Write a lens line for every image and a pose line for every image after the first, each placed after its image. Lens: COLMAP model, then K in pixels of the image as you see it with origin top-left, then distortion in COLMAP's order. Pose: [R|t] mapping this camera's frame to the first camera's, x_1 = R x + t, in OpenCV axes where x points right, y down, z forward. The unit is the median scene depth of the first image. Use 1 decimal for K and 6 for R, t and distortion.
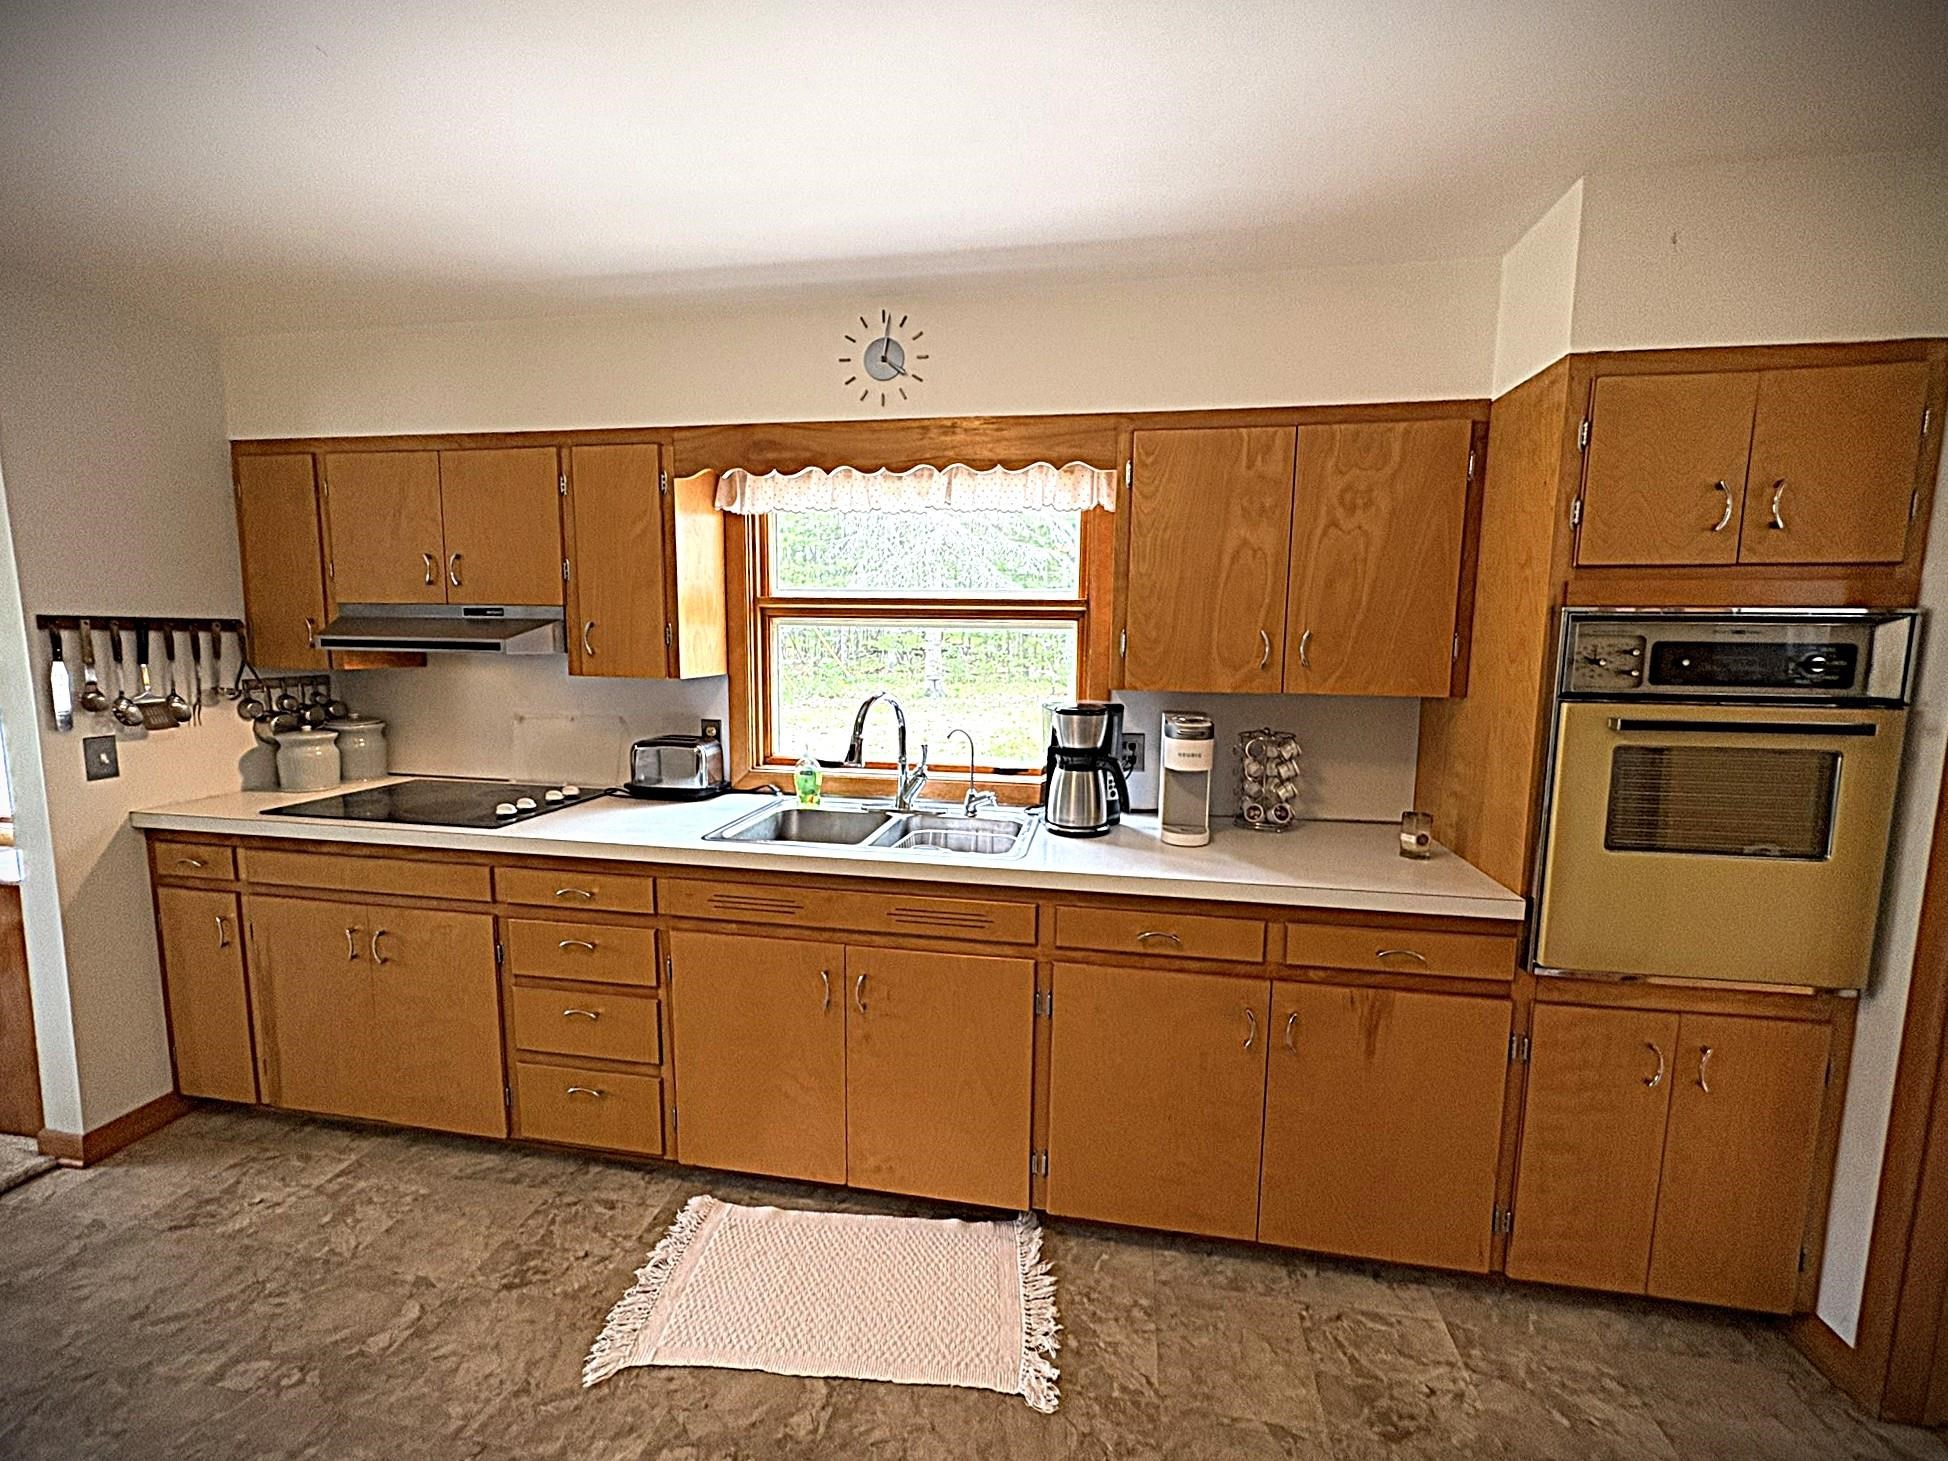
lens RADIAL K [[804.4, 0, 971.6], [0, 804.4, 734.2], [0, 0, 1]] dist [-0.009493, 0.001061]
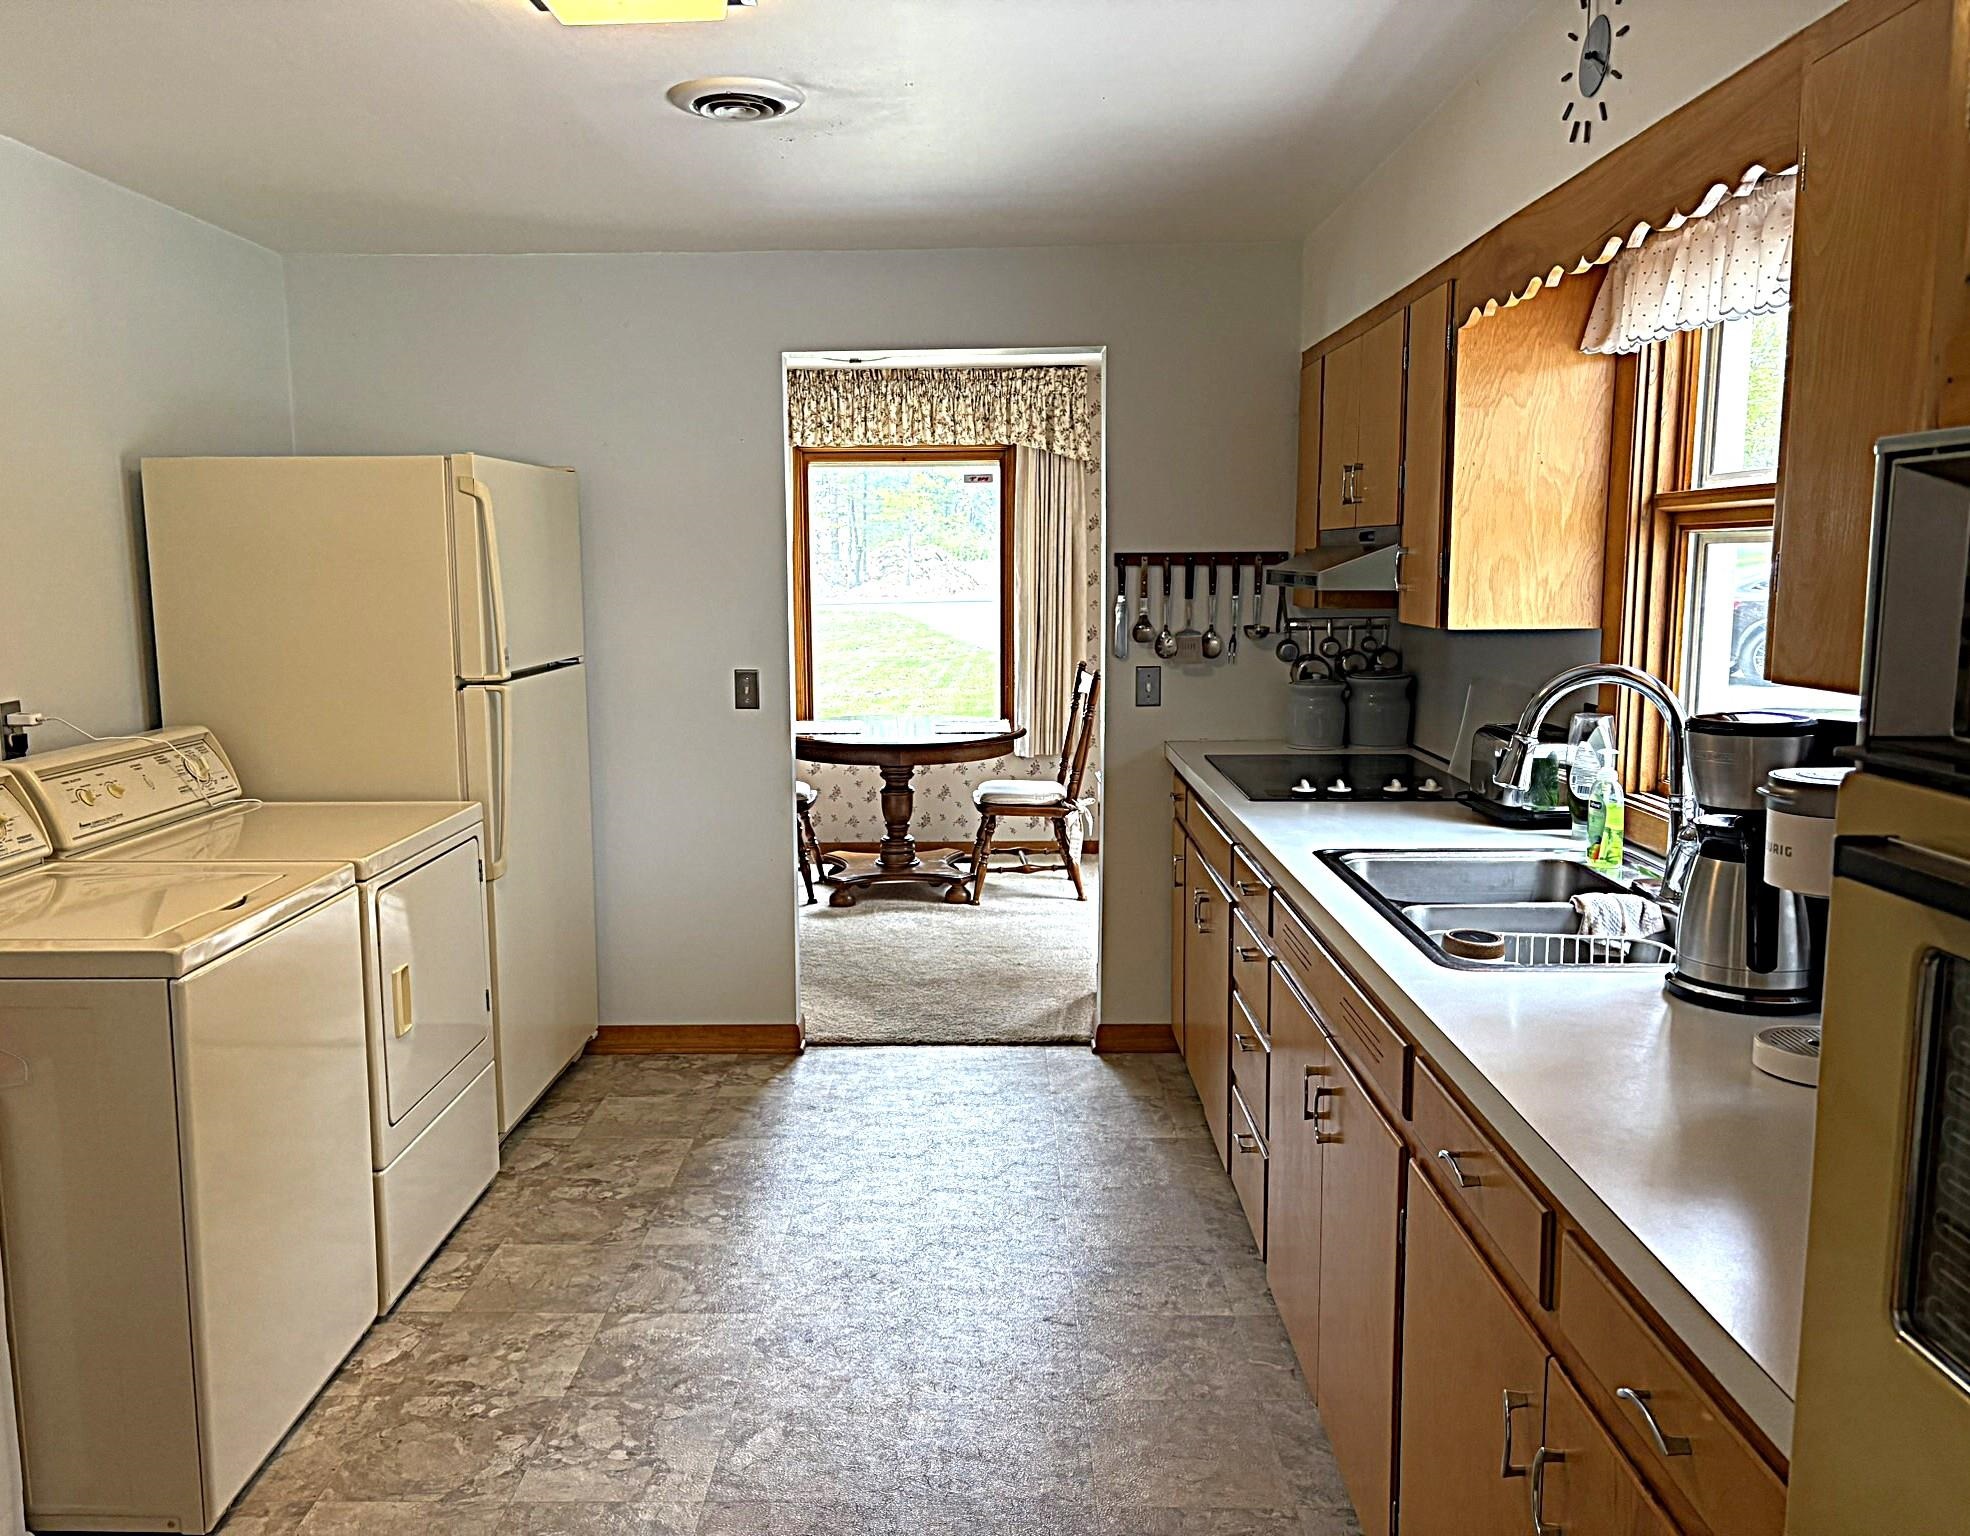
lens RADIAL K [[1484.9, 0, 993.3], [0, 1484.9, 768.3], [0, 0, 1]] dist [0.004017, -0.004703]
pose [[0.182496, 0.121548, -0.975665, 0.803706], [-0.106312, 0.988951, 0.103318, -0.043465], [0.977442, 0.084870, 0.193401, 0.410910]]
